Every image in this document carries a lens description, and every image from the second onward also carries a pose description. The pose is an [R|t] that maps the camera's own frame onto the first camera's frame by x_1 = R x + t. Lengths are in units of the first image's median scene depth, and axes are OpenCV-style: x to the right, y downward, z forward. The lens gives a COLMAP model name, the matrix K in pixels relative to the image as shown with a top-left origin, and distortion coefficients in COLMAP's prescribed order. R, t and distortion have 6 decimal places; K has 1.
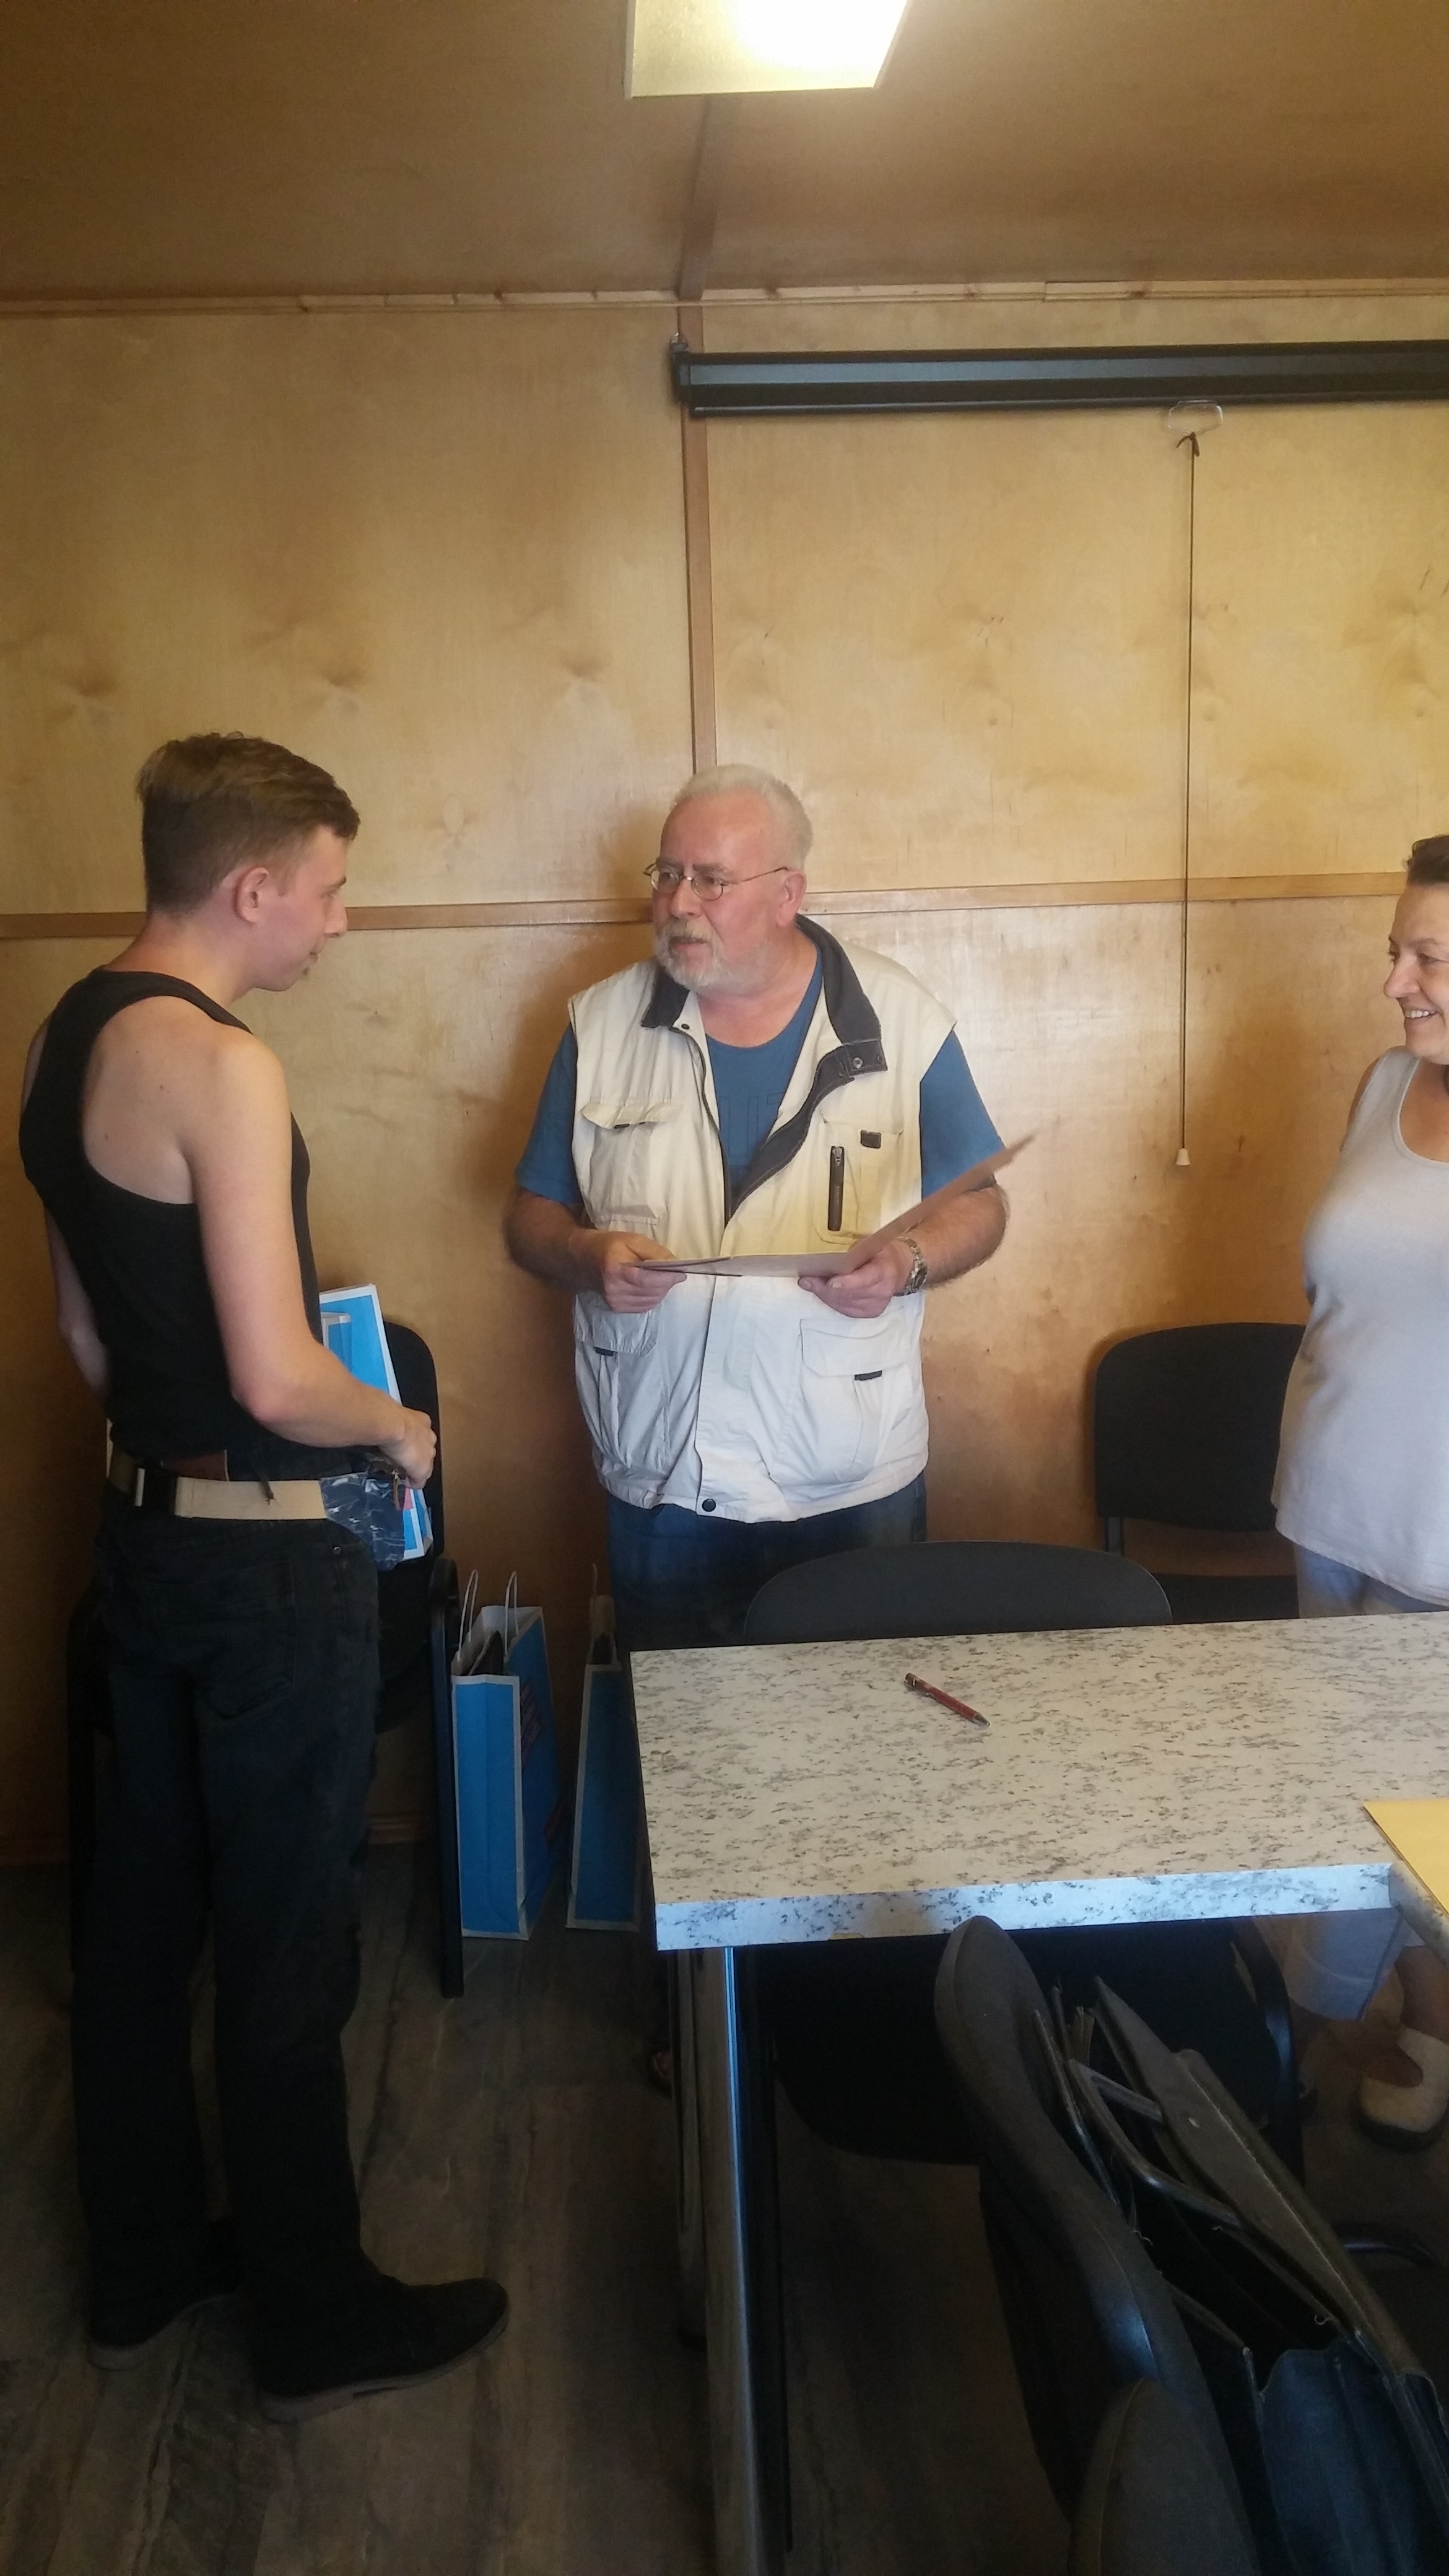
lens RADIAL K [[2188.4, 0, 717.9], [0, 2188.4, 1298.1], [0, 0, 1]] dist [0.085519, -0.129844]
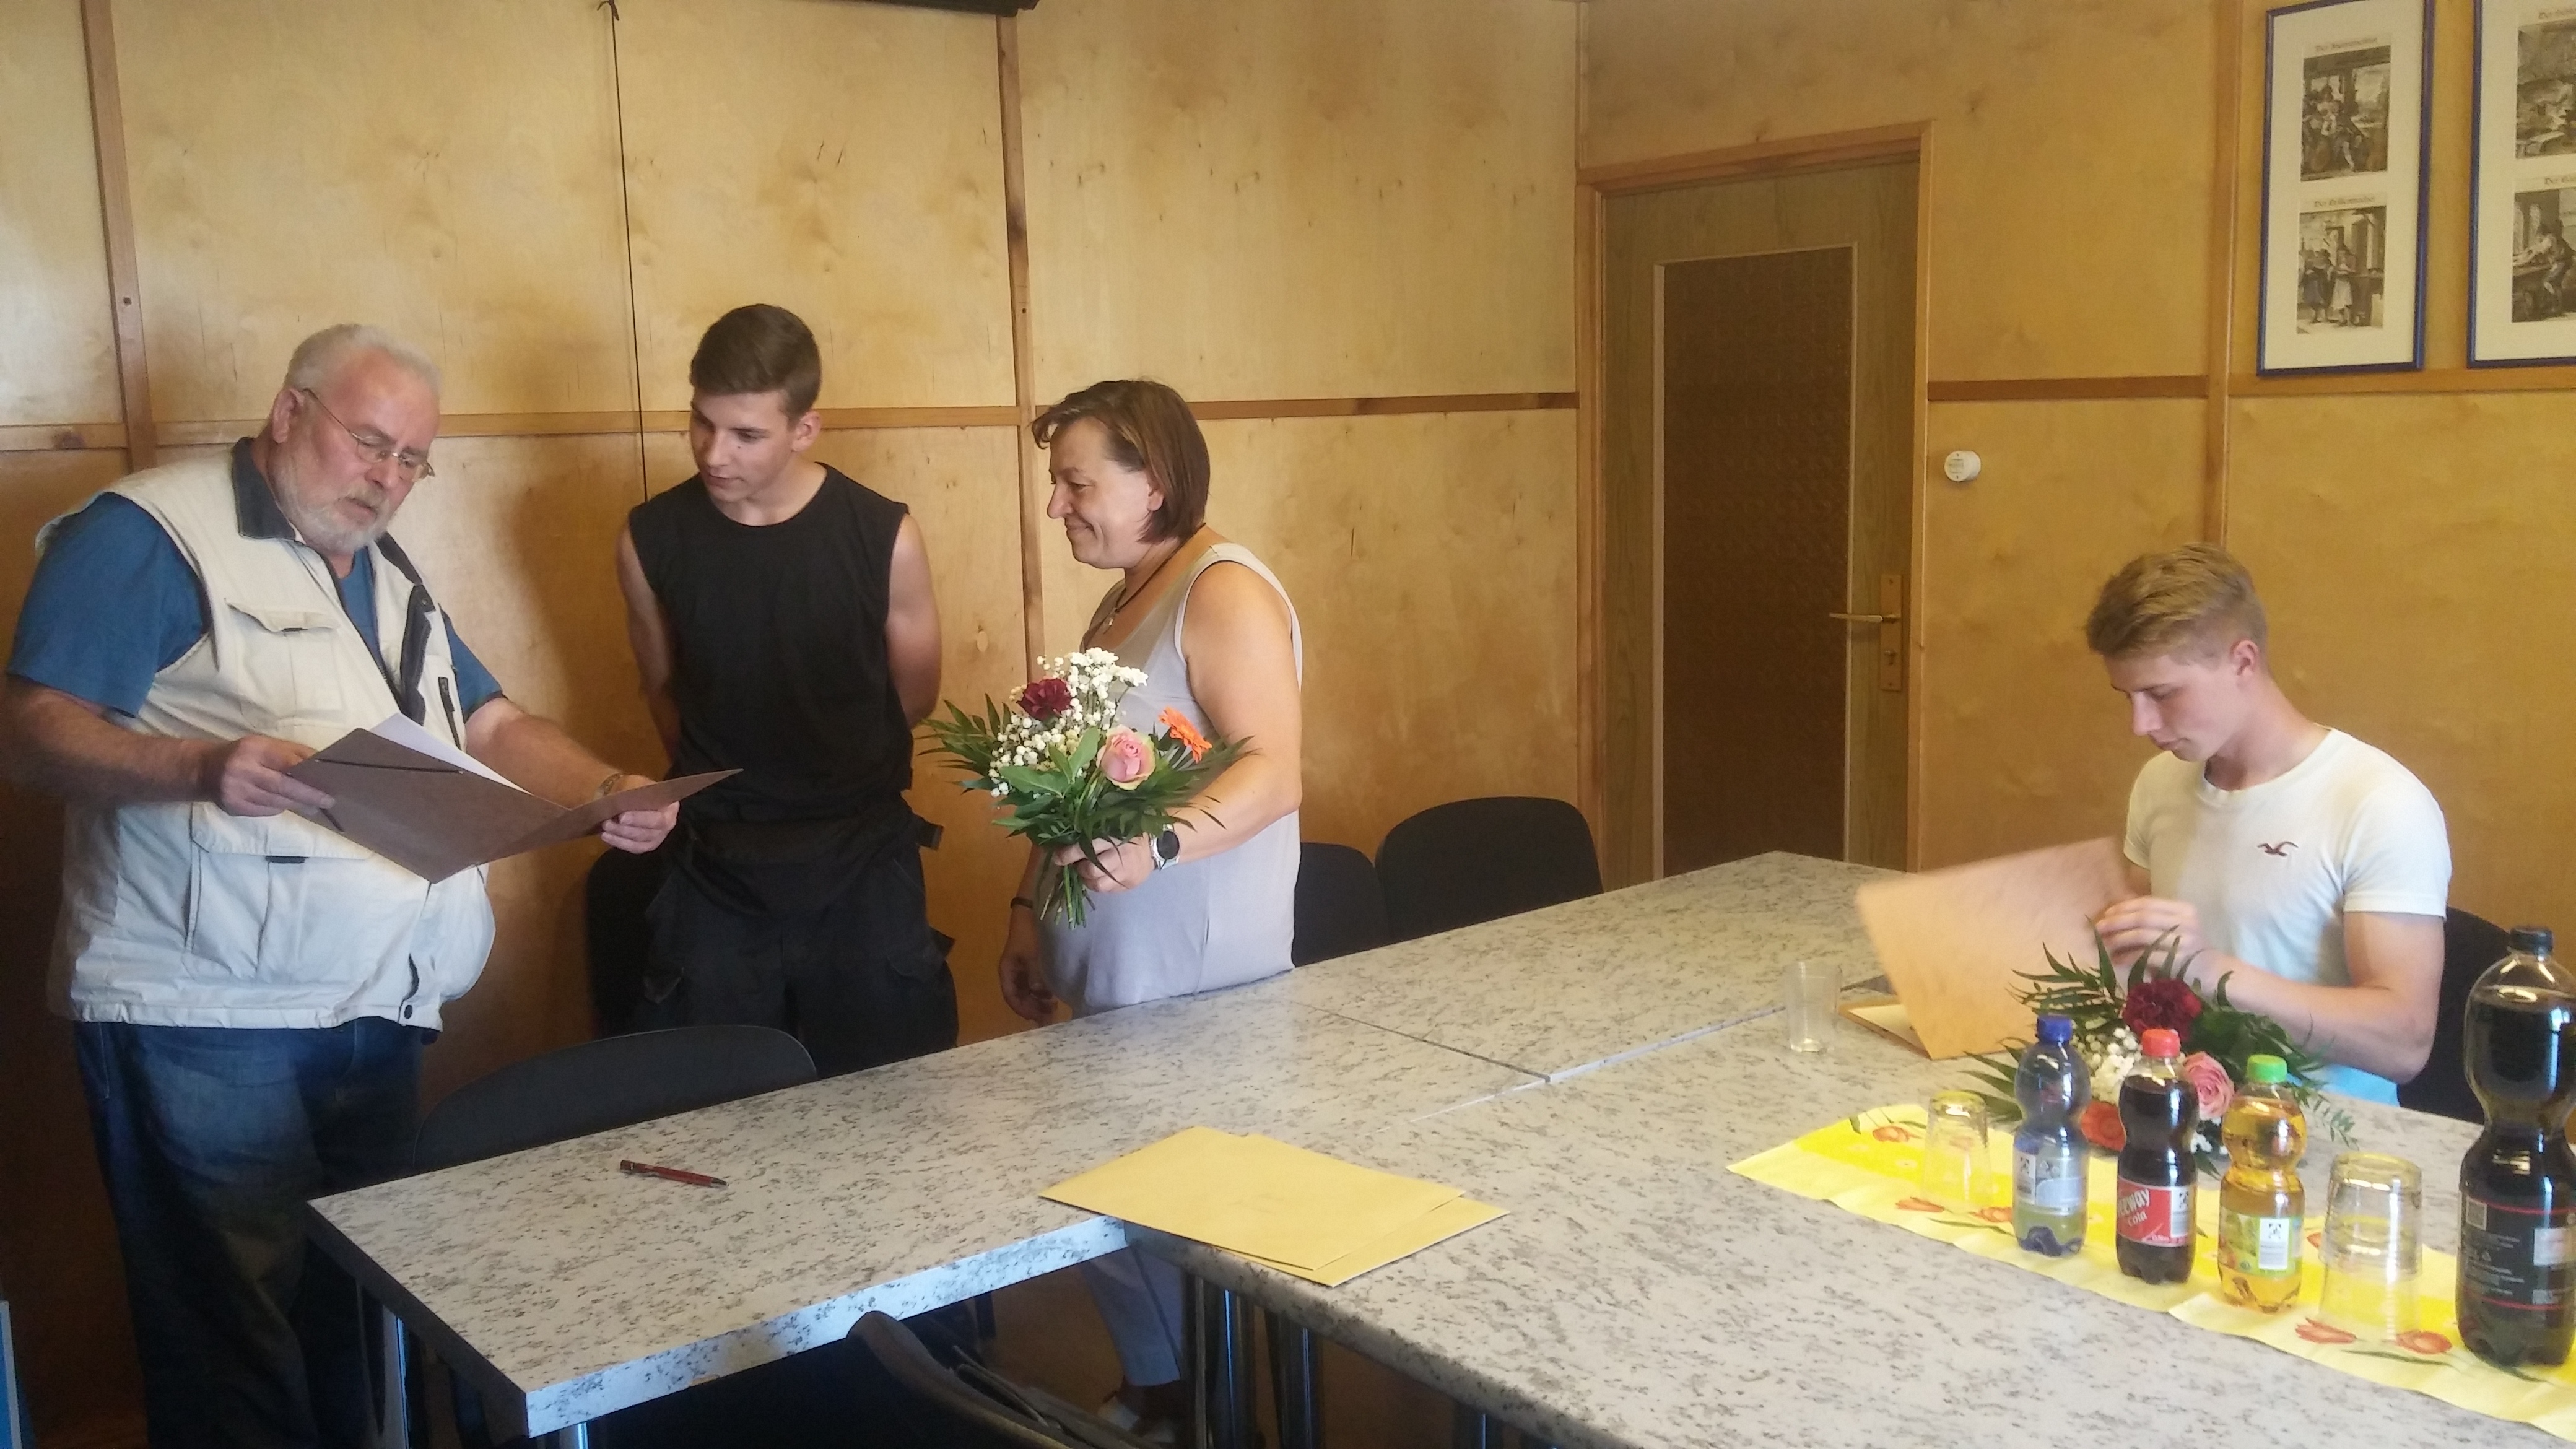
lens RADIAL K [[2200.4, 0, 1263.4], [0, 2200.4, 726.7], [0, 0, 1]] dist [0.083896, -0.120135]
pose [[0.819954, -0.074035, 0.567622, -0.251986], [0.102369, 0.994581, -0.018153, 0.016842], [-0.563202, 0.072991, 0.823089, -0.055586]]
